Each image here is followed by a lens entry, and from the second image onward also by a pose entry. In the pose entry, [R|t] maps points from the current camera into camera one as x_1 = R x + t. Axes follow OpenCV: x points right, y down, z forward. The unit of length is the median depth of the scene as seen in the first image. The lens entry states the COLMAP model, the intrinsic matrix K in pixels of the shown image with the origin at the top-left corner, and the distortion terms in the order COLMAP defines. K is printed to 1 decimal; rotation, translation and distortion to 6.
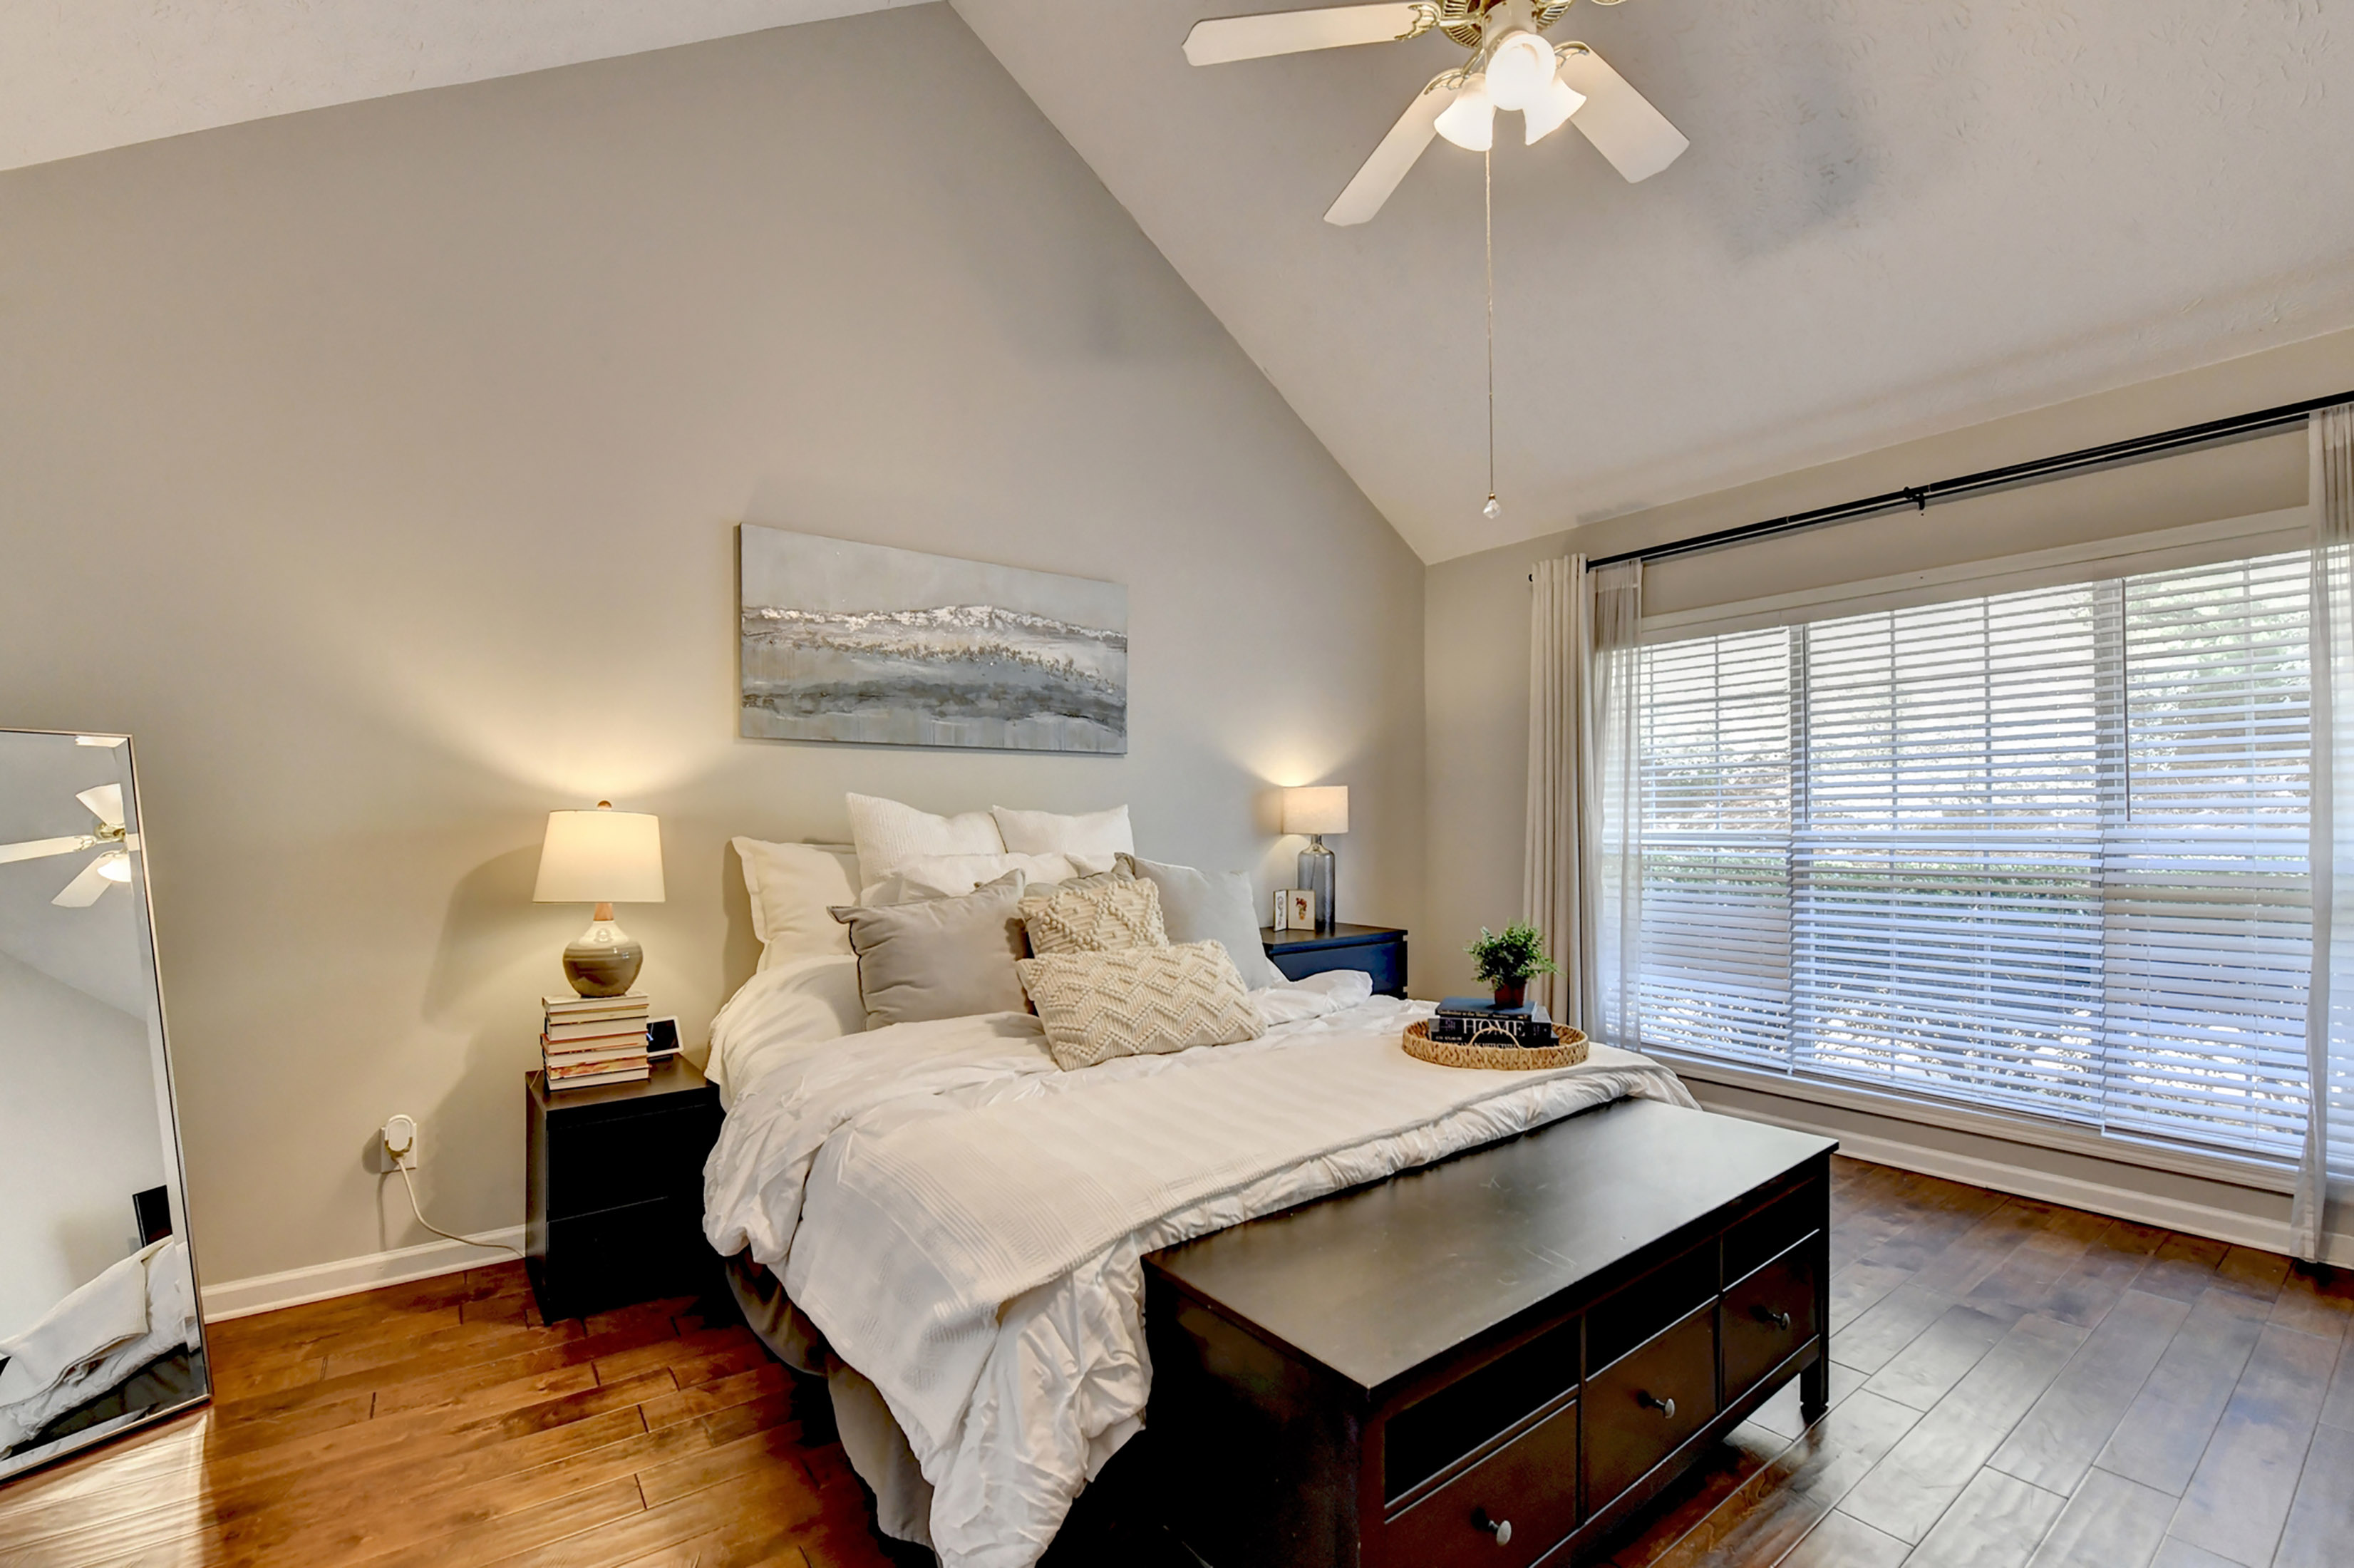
lens RADIAL K [[987.2, 0, 1172.5], [0, 987.2, 825.1], [0, 0, 1]] dist [-0.010168, -0.000111]
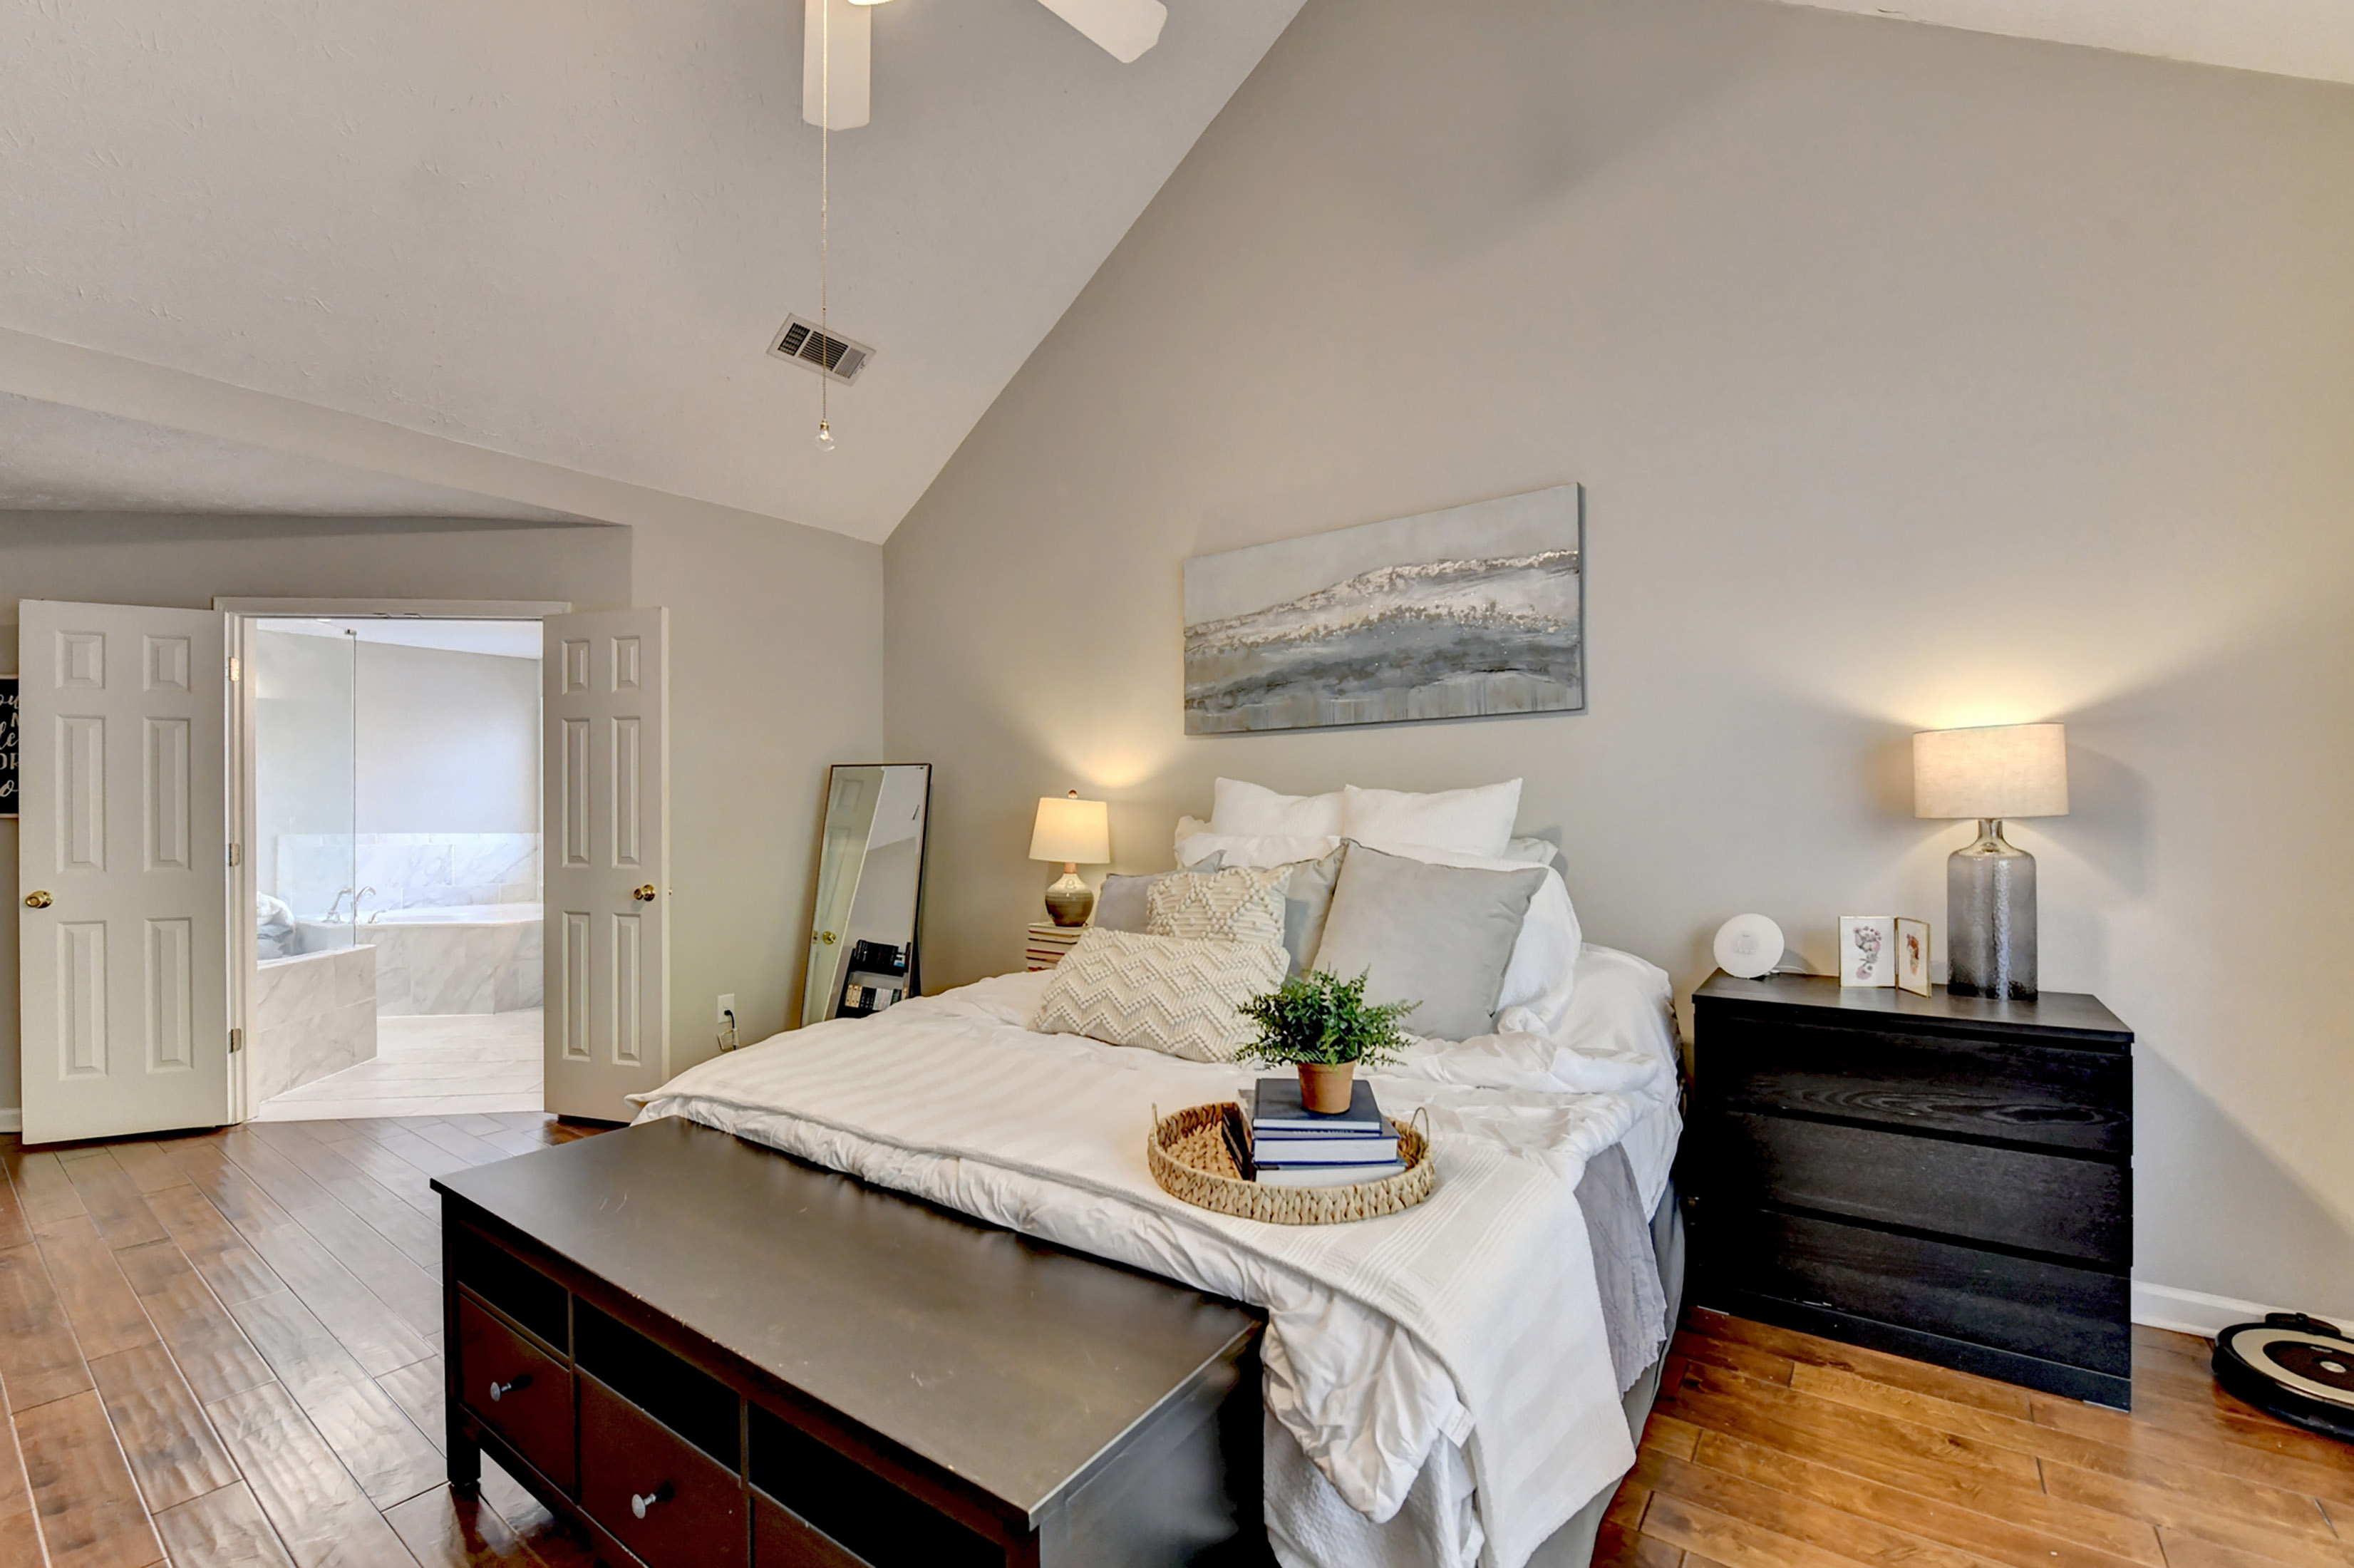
lens RADIAL K [[987.2, 0, 1172.5], [0, 987.2, 825.1], [0, 0, 1]] dist [-0.010168, -0.000111]
pose [[0.298427, 0.015194, -0.954312, 0.656291], [0.004200, 0.999843, 0.017232, 0.001939], [0.954423, -0.009150, 0.298316, 0.549870]]
